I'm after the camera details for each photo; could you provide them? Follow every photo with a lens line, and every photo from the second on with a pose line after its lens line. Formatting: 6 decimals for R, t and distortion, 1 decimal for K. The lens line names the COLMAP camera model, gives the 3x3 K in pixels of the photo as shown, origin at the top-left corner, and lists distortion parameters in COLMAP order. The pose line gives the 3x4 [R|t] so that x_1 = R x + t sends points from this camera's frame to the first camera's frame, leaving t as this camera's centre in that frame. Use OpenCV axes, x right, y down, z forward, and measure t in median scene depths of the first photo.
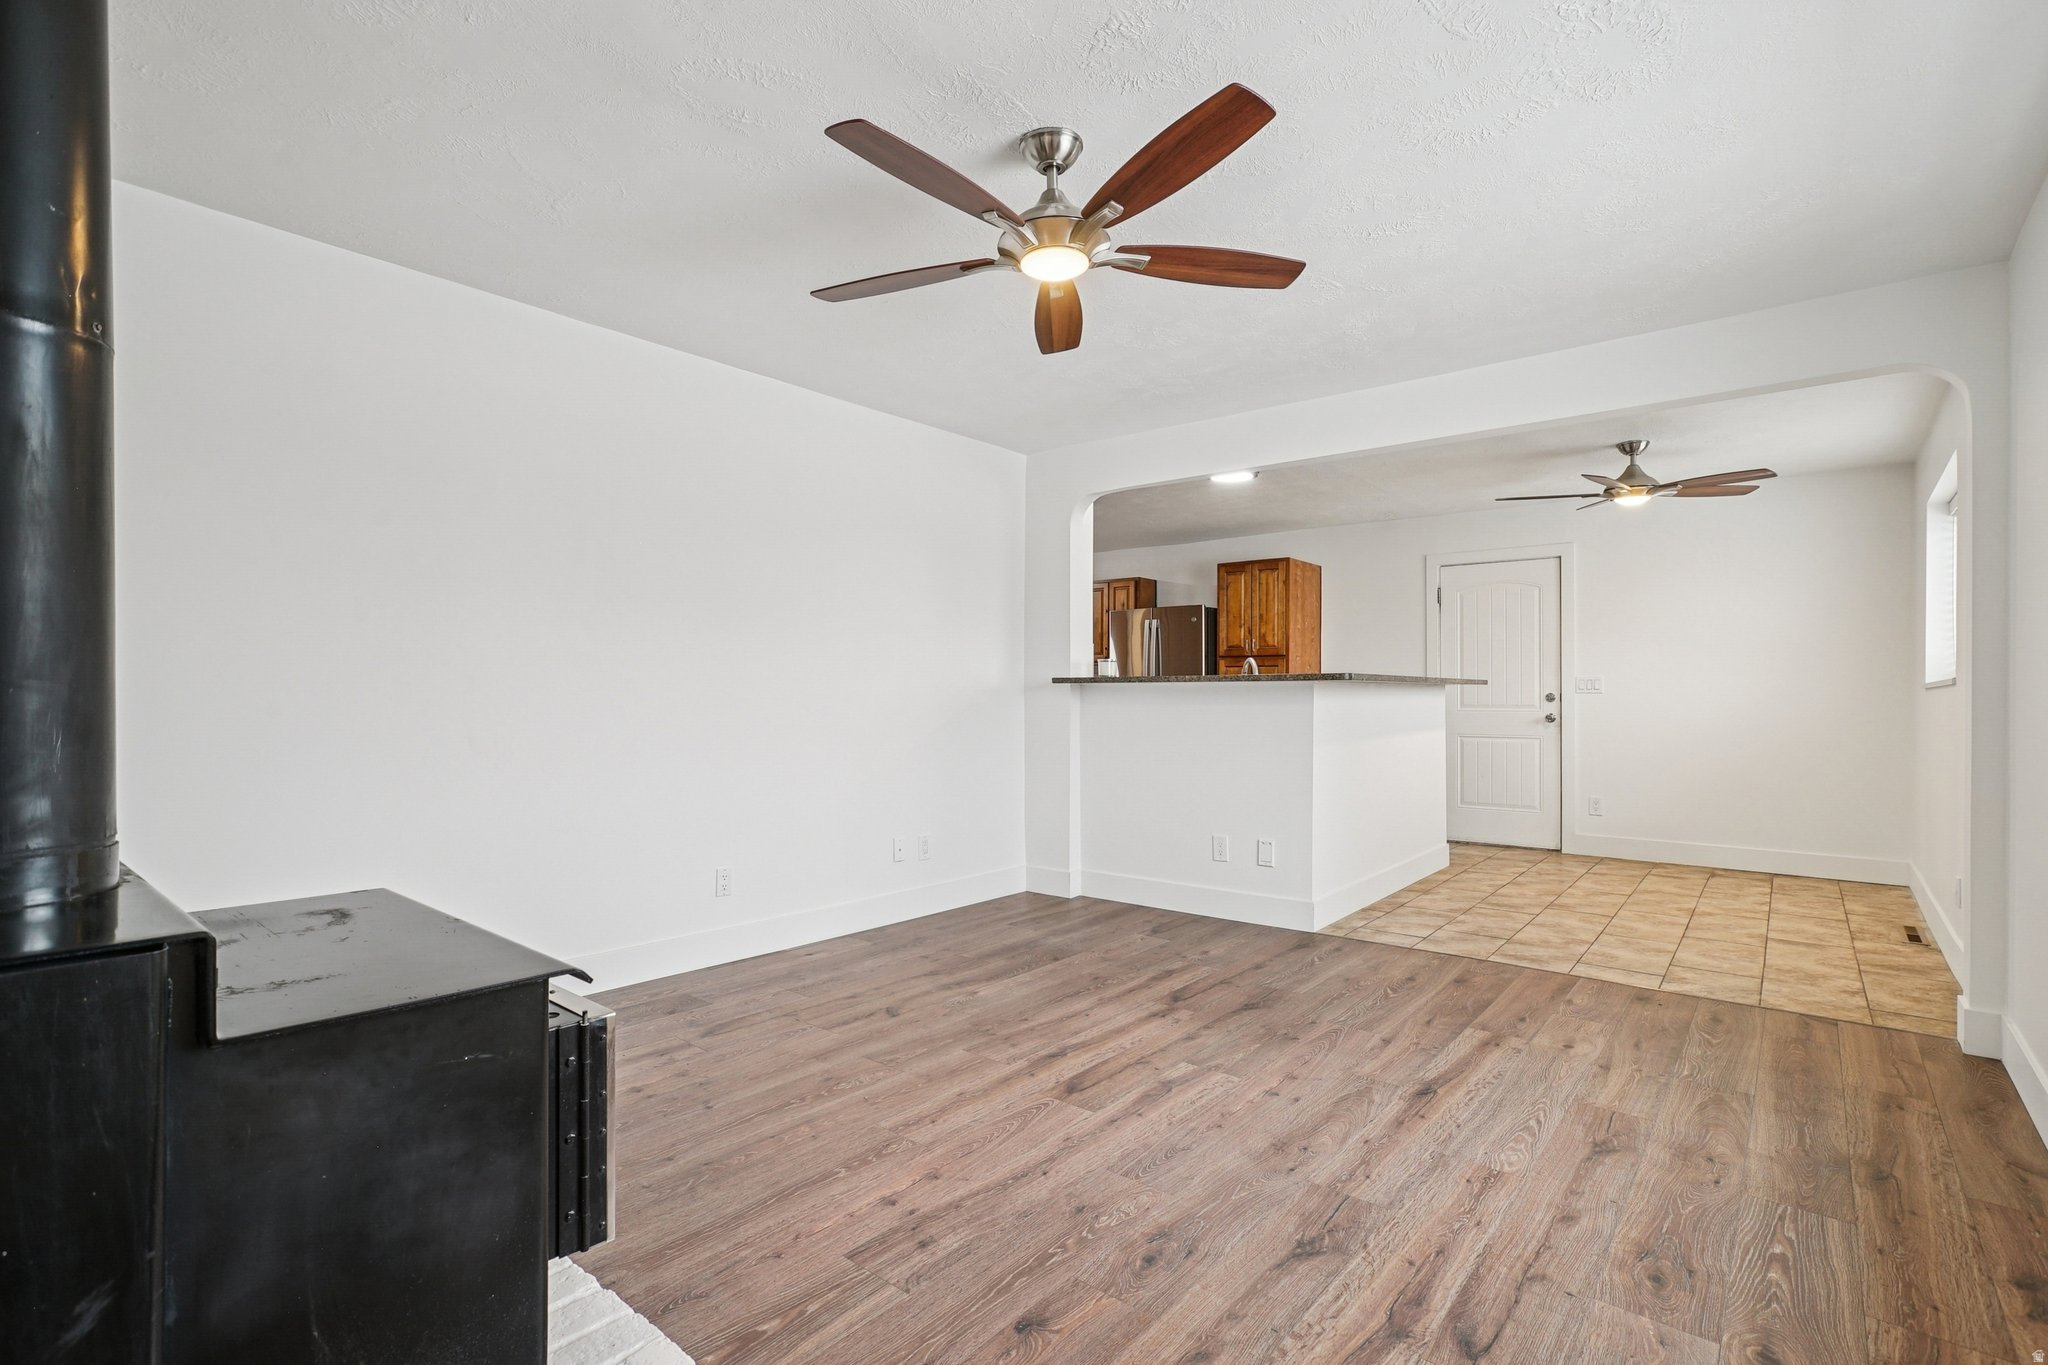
lens RADIAL K [[948.9, 0, 1036.7], [0, 948.9, 682.0], [0, 0, 1]] dist [-0.035128, 0.017131]
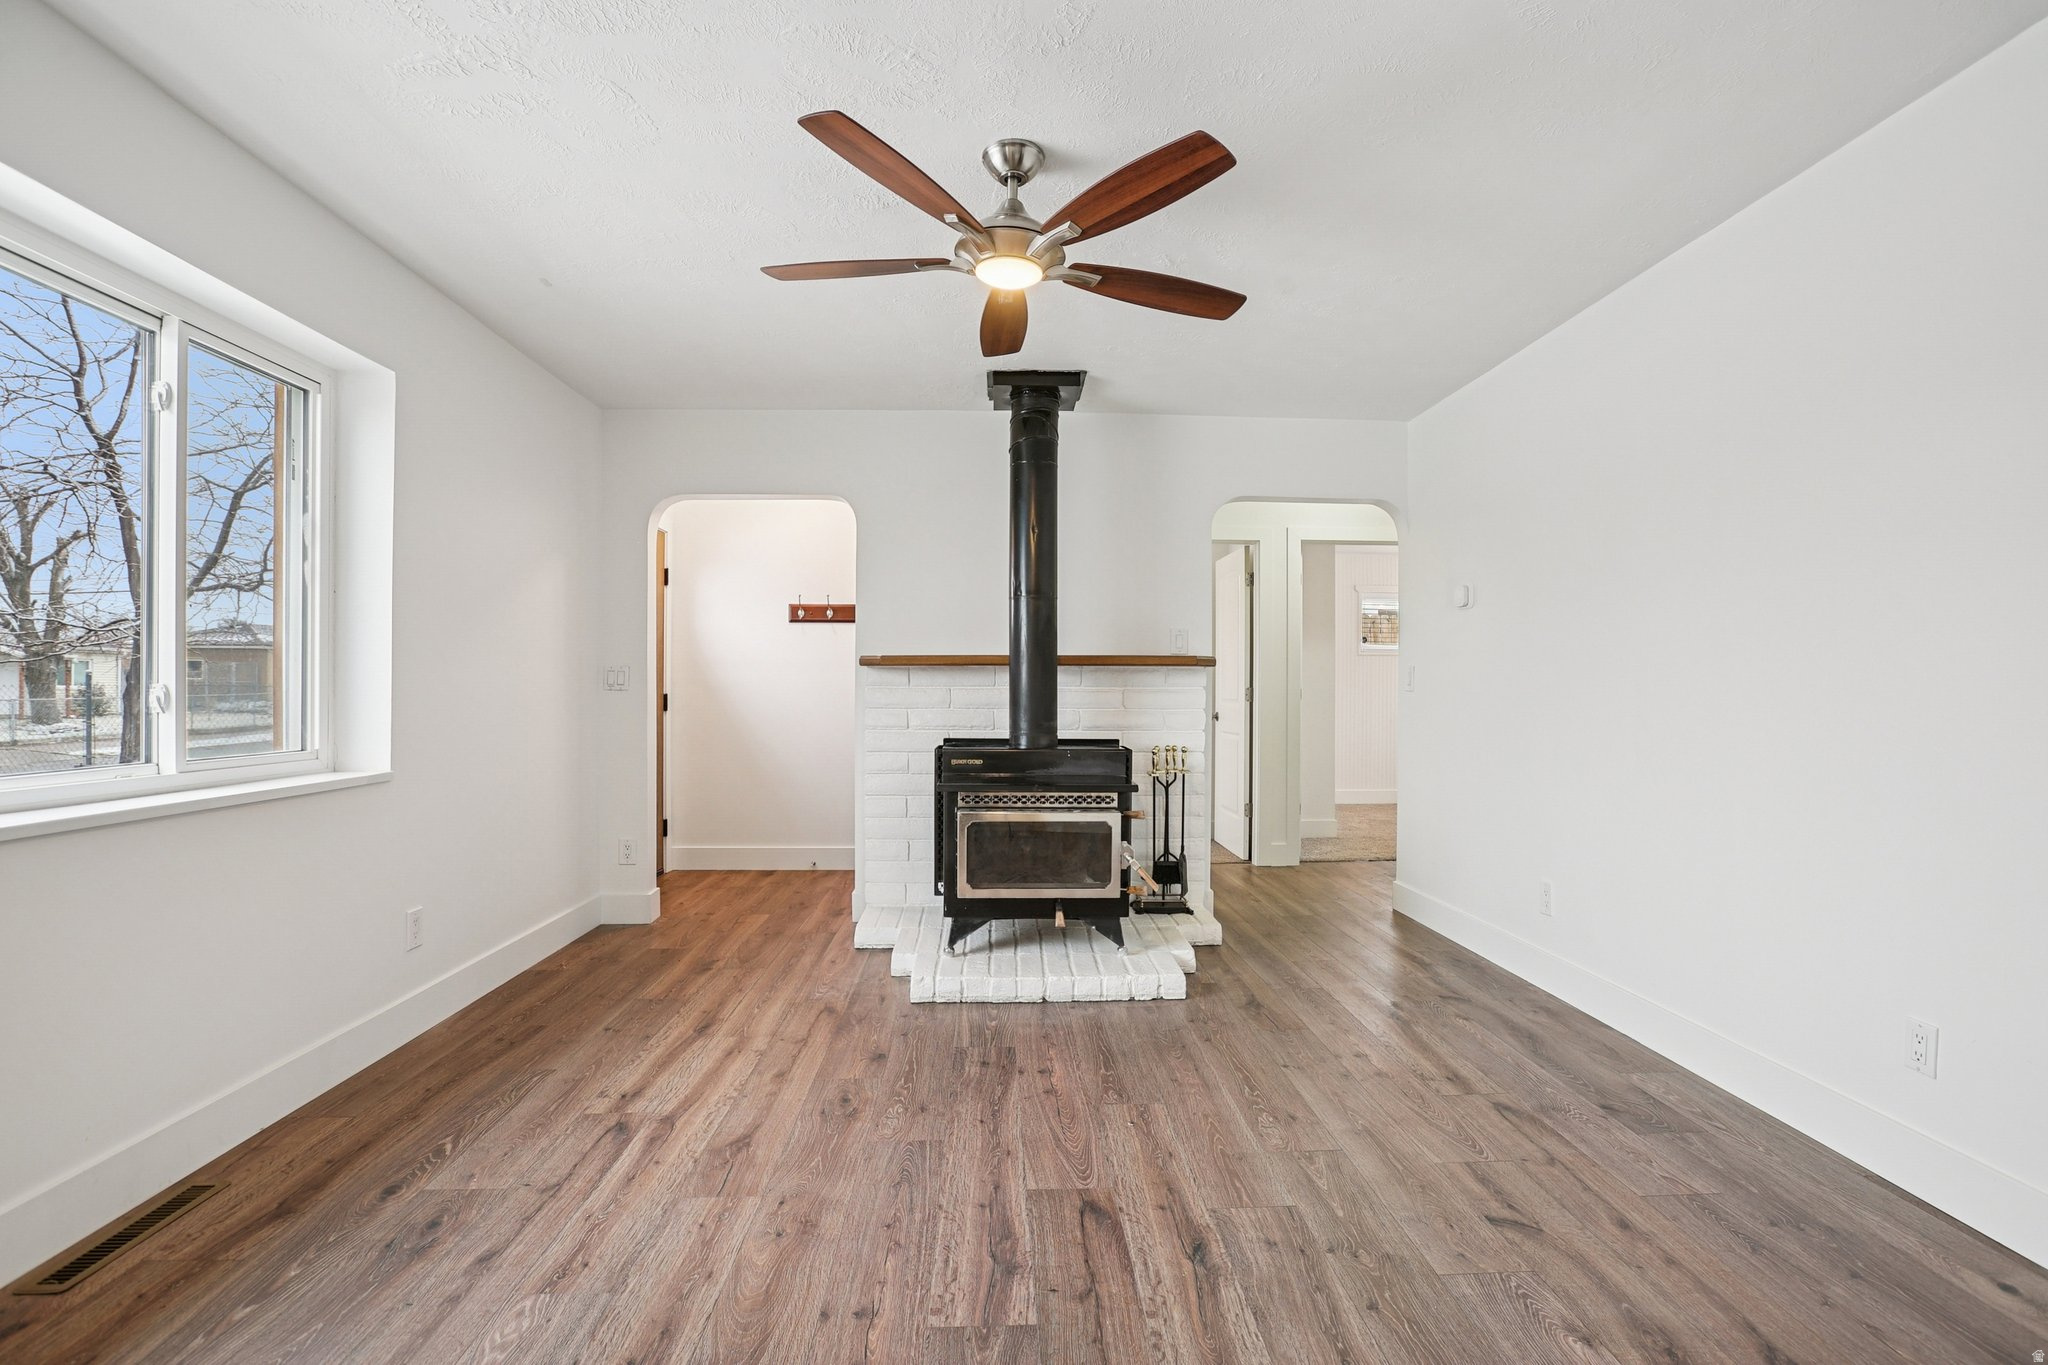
lens RADIAL K [[944.0, 0, 1024.4], [0, 944.0, 696.0], [0, 0, 1]] dist [-0.066333, 0.032673]
pose [[-0.745552, -0.003523, -0.666439, 0.659655], [0.001690, 0.999973, -0.007177, 0.022769], [0.666446, -0.006477, -0.745525, 1.728194]]
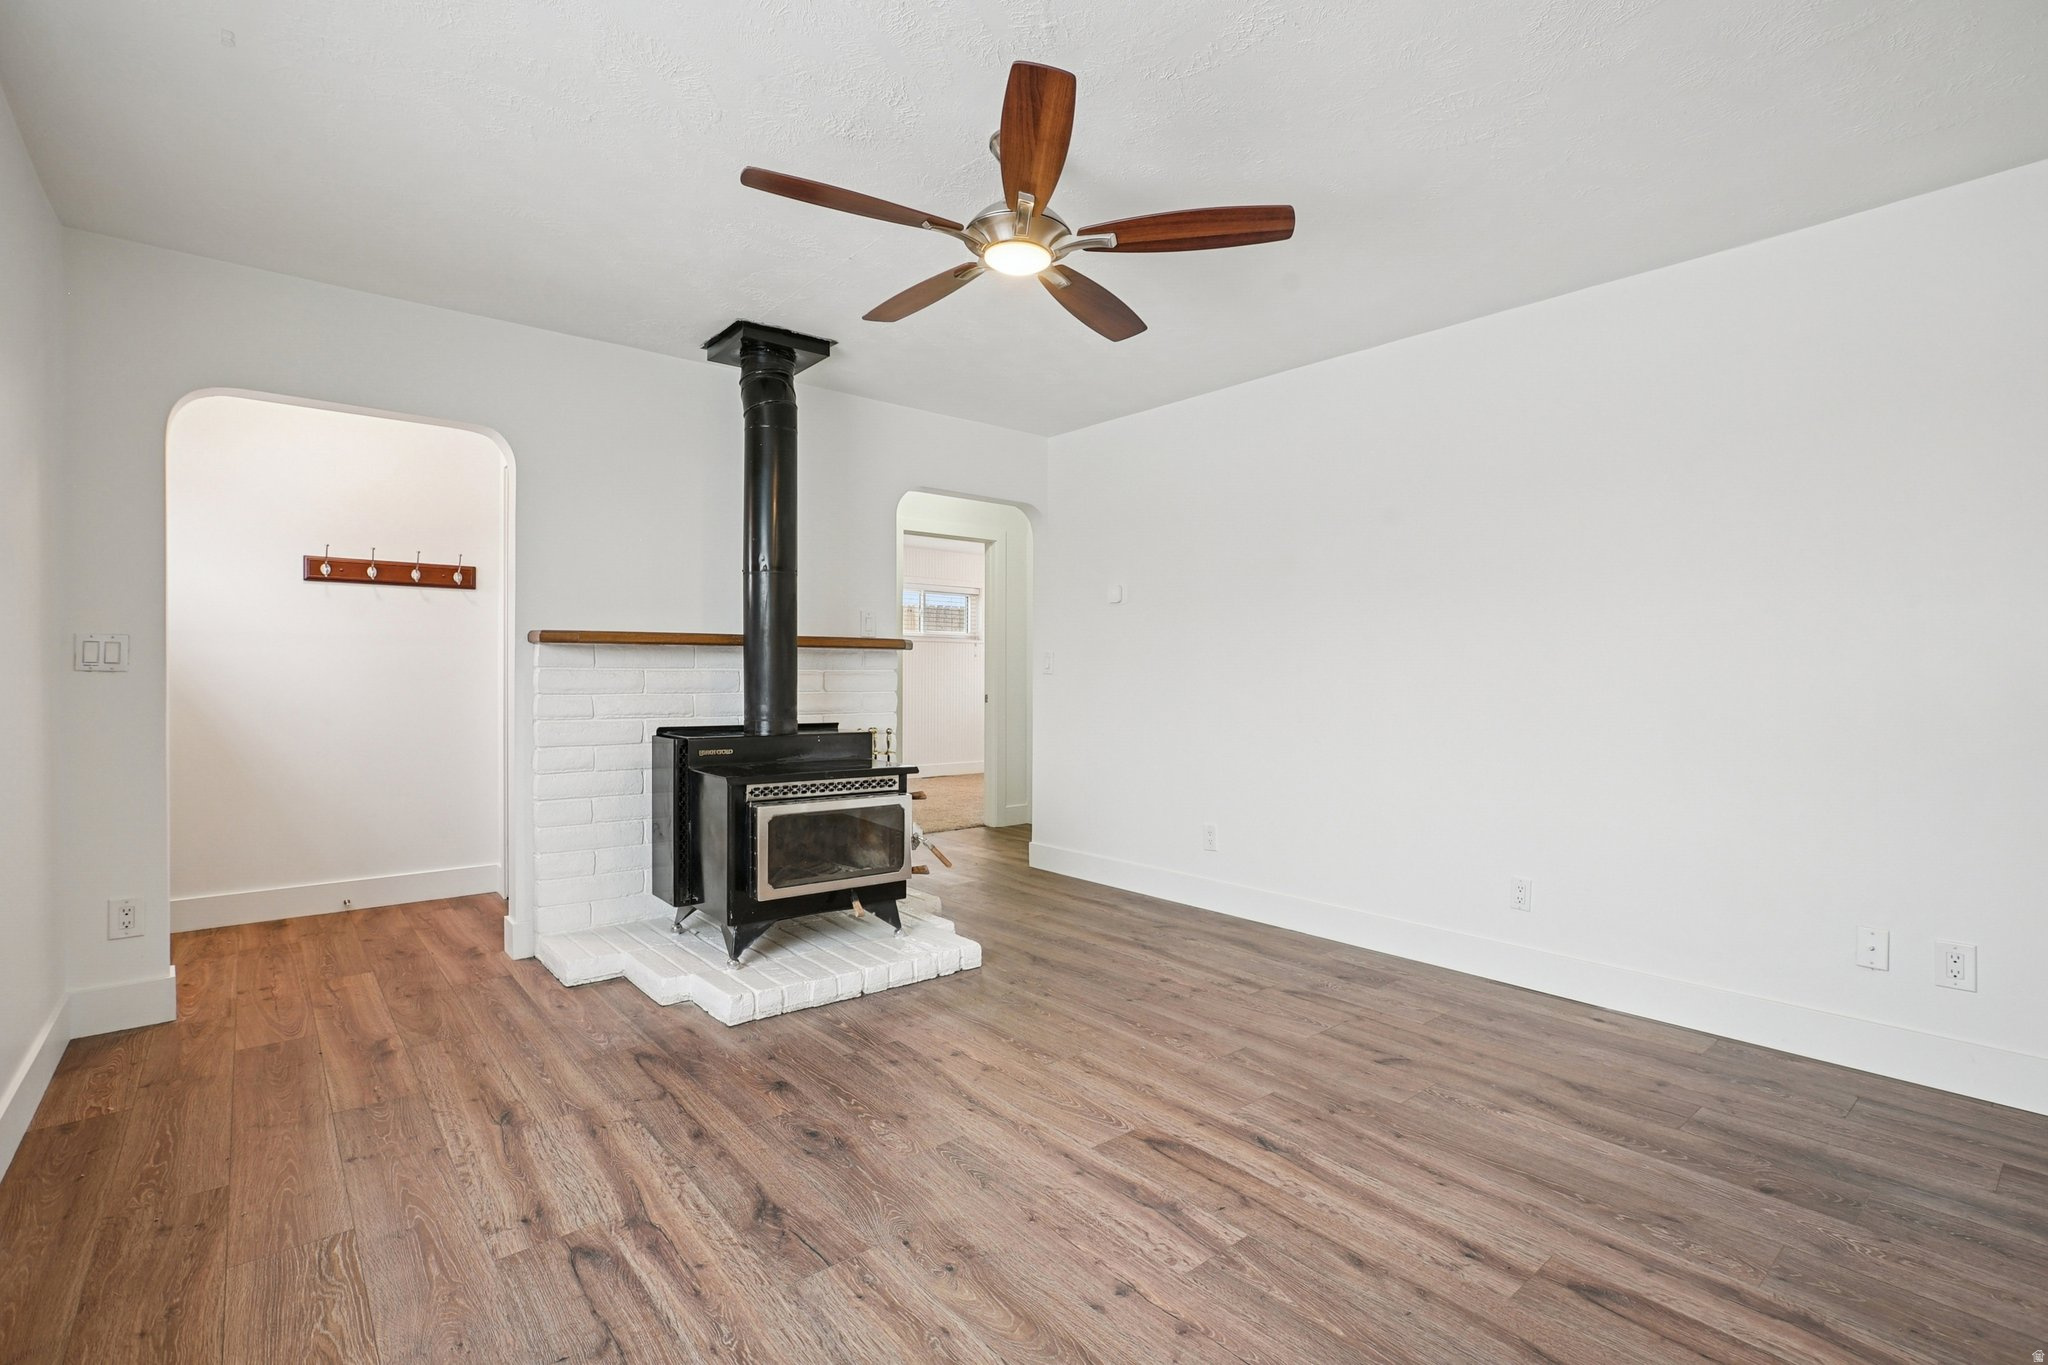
lens RADIAL K [[948.9, 0, 1036.7], [0, 948.9, 682.0], [0, 0, 1]] dist [-0.035128, 0.017131]
pose [[-0.181658, -0.000312, -0.983362, 1.000478], [0.008560, 0.999962, -0.001899, 0.023204], [0.983325, -0.008763, -0.181648, 1.188058]]
